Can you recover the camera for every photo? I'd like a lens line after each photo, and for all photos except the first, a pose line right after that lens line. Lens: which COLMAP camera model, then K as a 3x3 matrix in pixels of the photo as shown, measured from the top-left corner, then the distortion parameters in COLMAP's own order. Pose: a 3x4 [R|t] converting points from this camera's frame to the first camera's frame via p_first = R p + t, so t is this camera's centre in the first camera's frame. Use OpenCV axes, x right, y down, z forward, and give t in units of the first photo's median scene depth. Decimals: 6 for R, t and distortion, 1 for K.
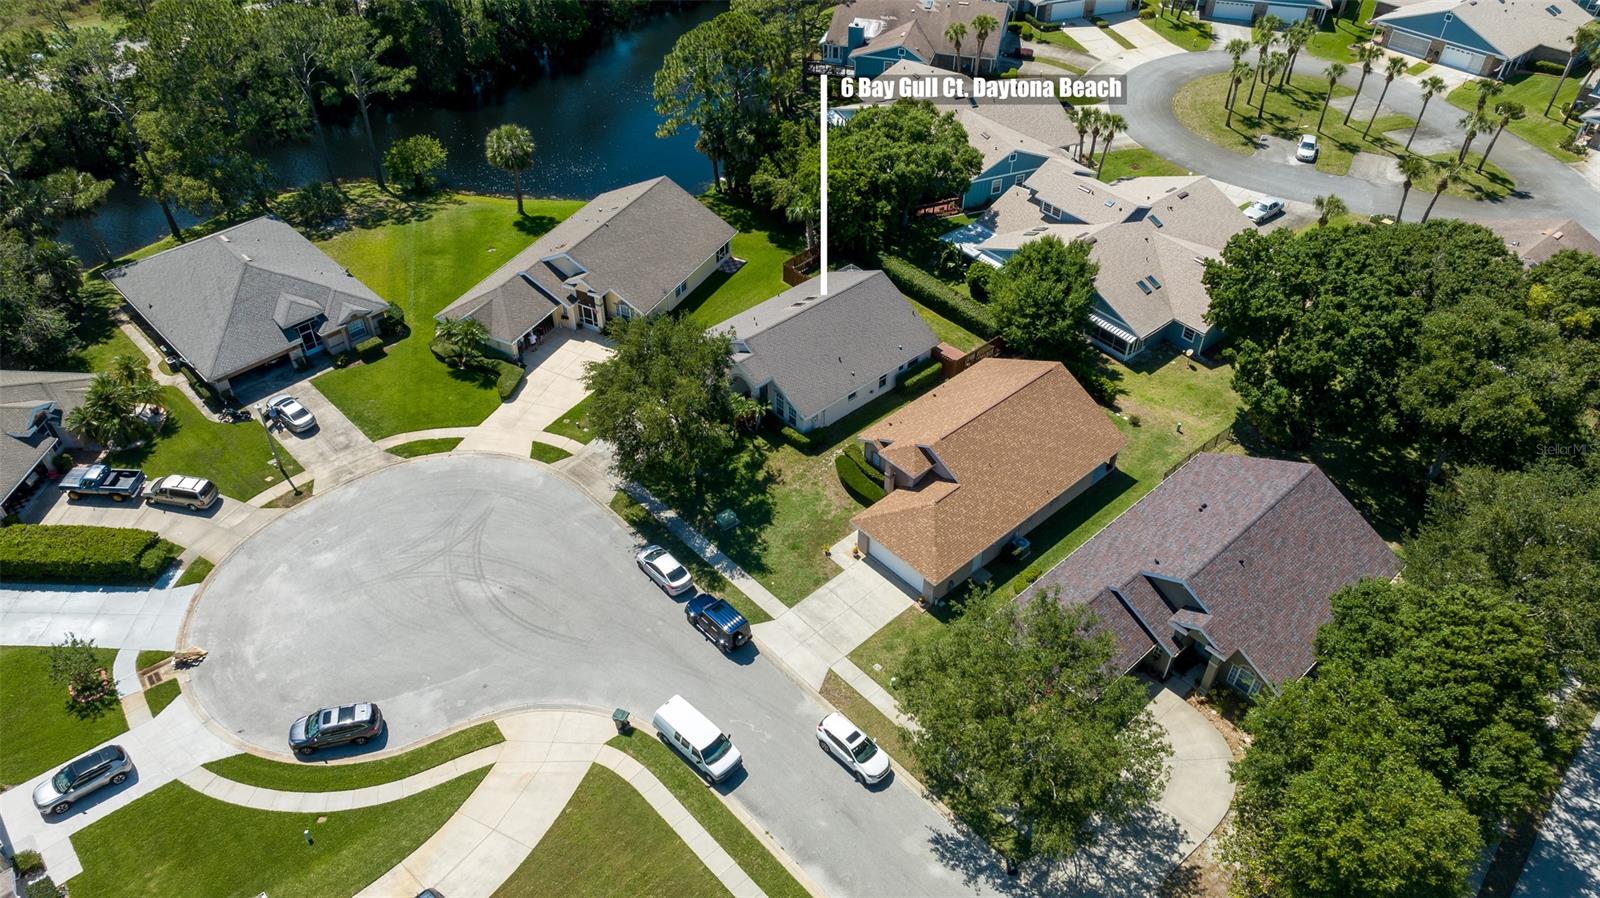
lens RADIAL K [[1134.7, 0, 801.5], [0, 1134.7, 443.3], [0, 0, 1]] dist [-0.042065, 0.074458]
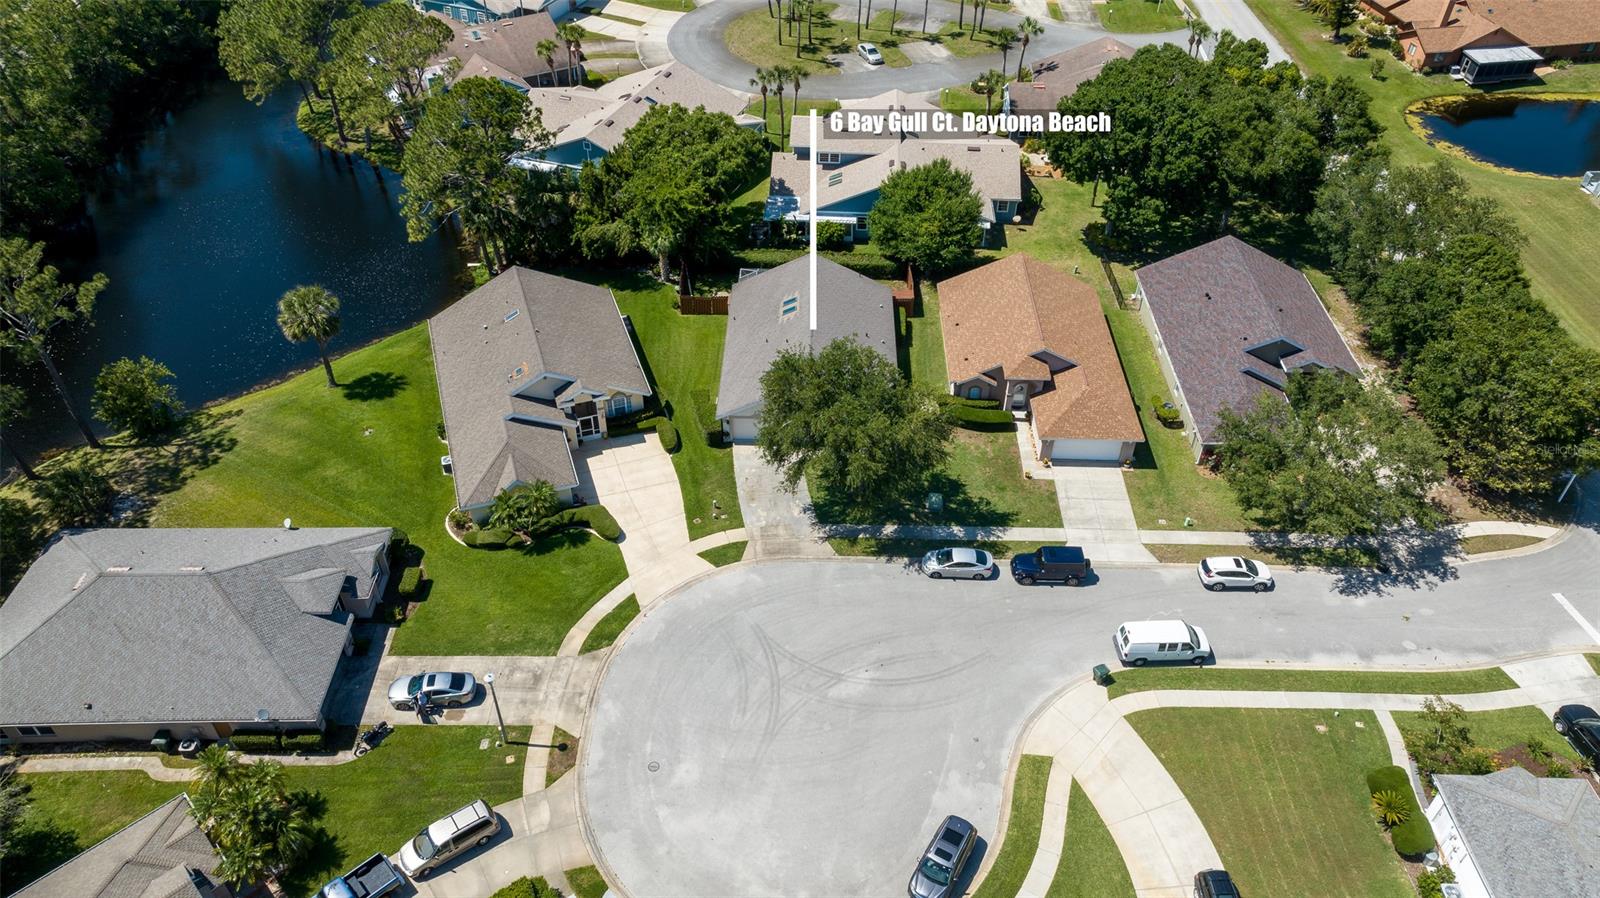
lens RADIAL K [[1134.7, 0, 801.5], [0, 1134.7, 443.3], [0, 0, 1]] dist [-0.042065, 0.074458]
pose [[0.688493, -0.466721, 0.555112, -0.603334], [0.465823, 0.871239, 0.154762, -0.169274], [-0.555866, 0.152032, 0.817251, 0.193004]]
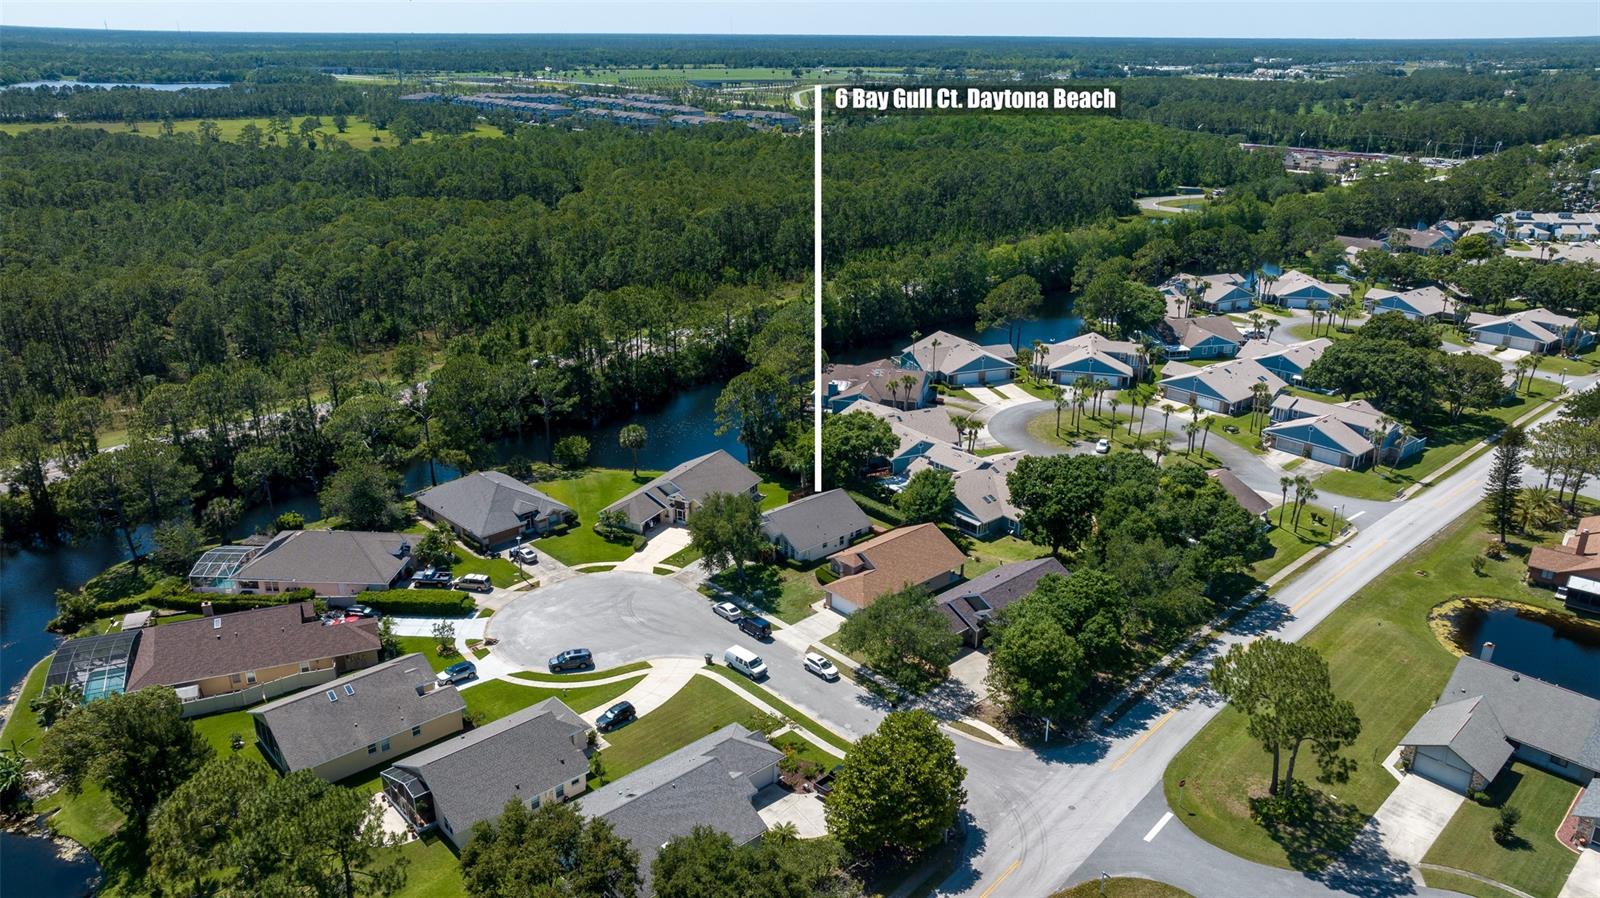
lens RADIAL K [[1138.5, 0, 803.1], [0, 1138.5, 416.7], [0, 0, 1]] dist [-0.013828, -0.002228]
pose [[0.999998, -0.000276, -0.002092, 0.012523], [-0.000518, 0.929006, -0.370064, 0.436897], [0.002046, 0.370064, 0.929004, -0.789093]]
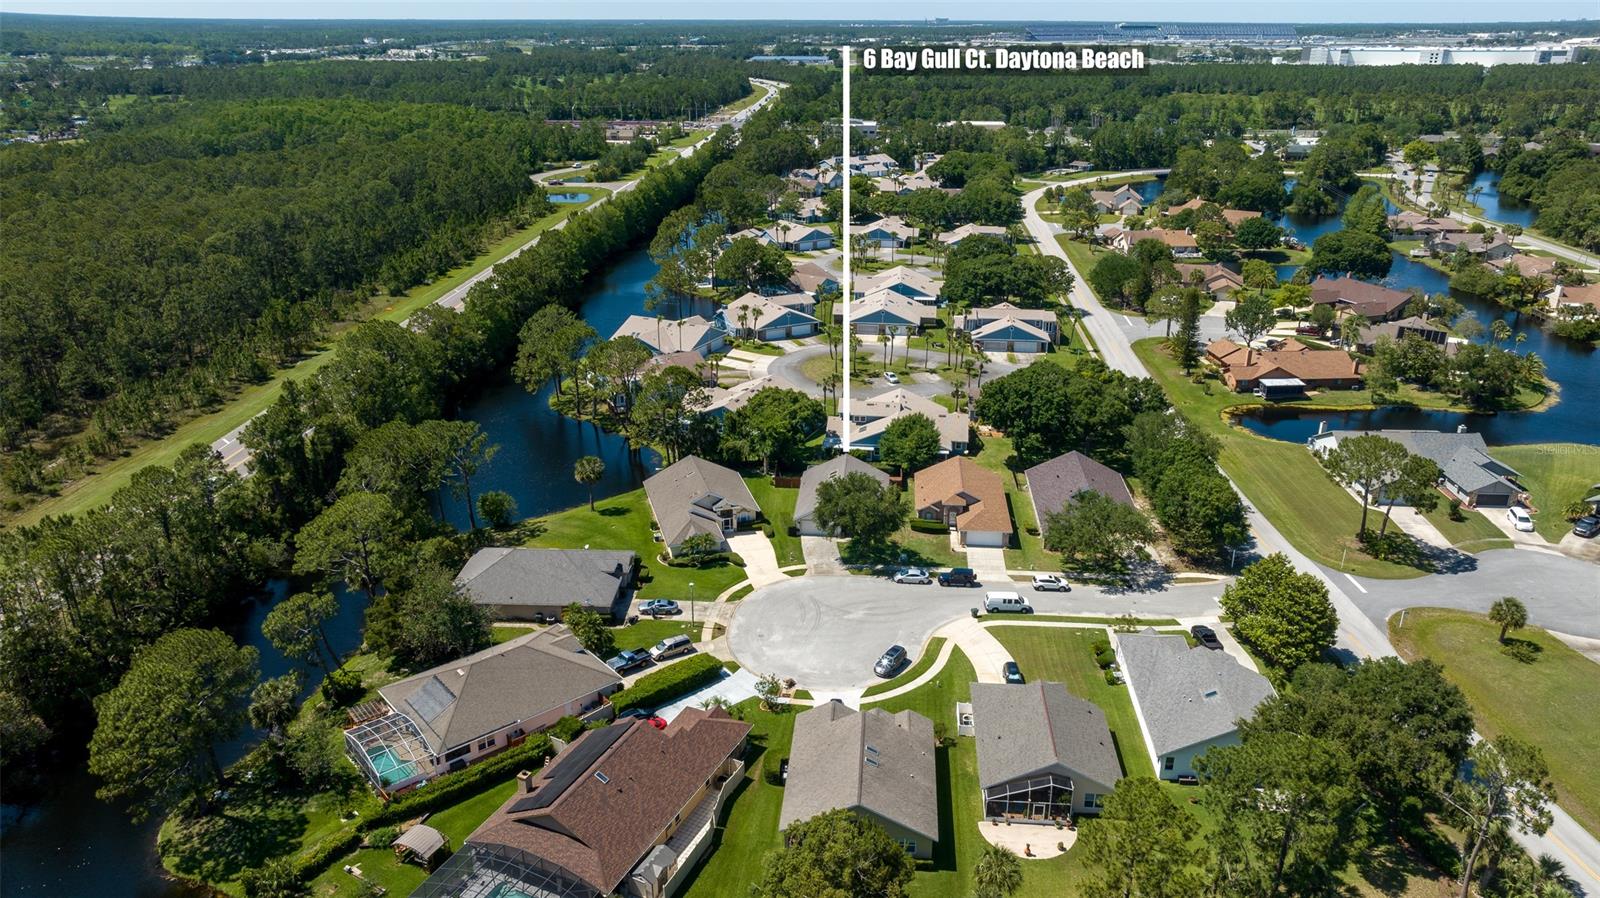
lens RADIAL K [[1134.7, 0, 801.5], [0, 1134.7, 443.3], [0, 0, 1]] dist [-0.042065, 0.074458]
pose [[0.732286, -0.245576, 0.635176, -1.240876], [0.443837, 0.879514, -0.171650, 0.133369], [-0.516493, 0.407612, 0.753052, -0.438124]]
